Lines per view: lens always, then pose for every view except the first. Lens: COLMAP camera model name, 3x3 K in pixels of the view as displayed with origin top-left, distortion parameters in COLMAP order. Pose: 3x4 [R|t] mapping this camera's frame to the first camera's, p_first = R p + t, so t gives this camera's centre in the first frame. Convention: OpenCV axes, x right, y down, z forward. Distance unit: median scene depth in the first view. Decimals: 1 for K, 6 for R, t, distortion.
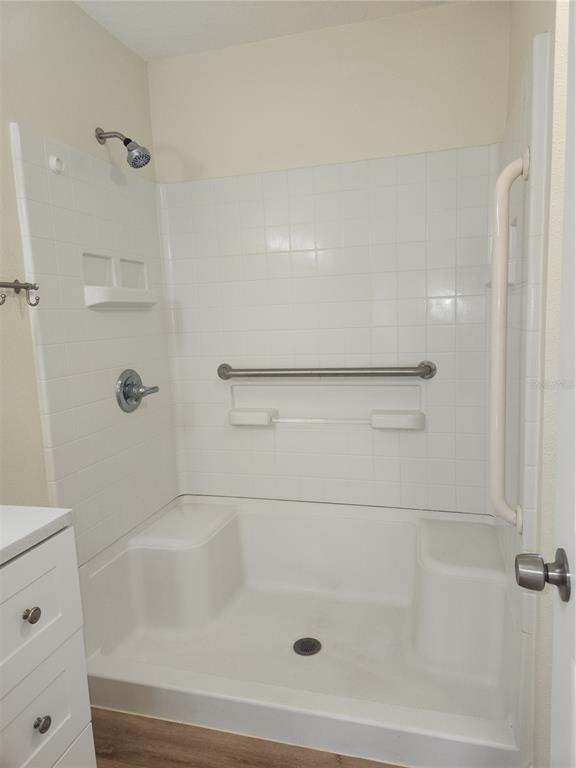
lens RADIAL K [[517.8, 0, 289.1], [0, 517.8, 386.8], [0, 0, 1]] dist [0.022212, -0.001851]
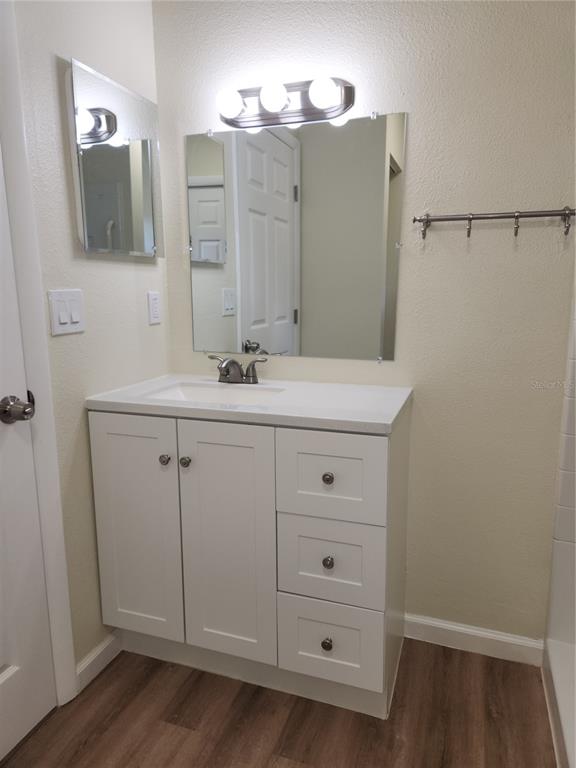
lens RADIAL K [[517.8, 0, 289.1], [0, 517.8, 386.8], [0, 0, 1]] dist [0.022212, -0.001851]
pose [[-0.060072, 0.224667, -0.972582, 0.466085], [-0.129379, 0.964370, 0.230761, -0.046935], [0.989774, 0.139694, -0.028864, 0.576529]]
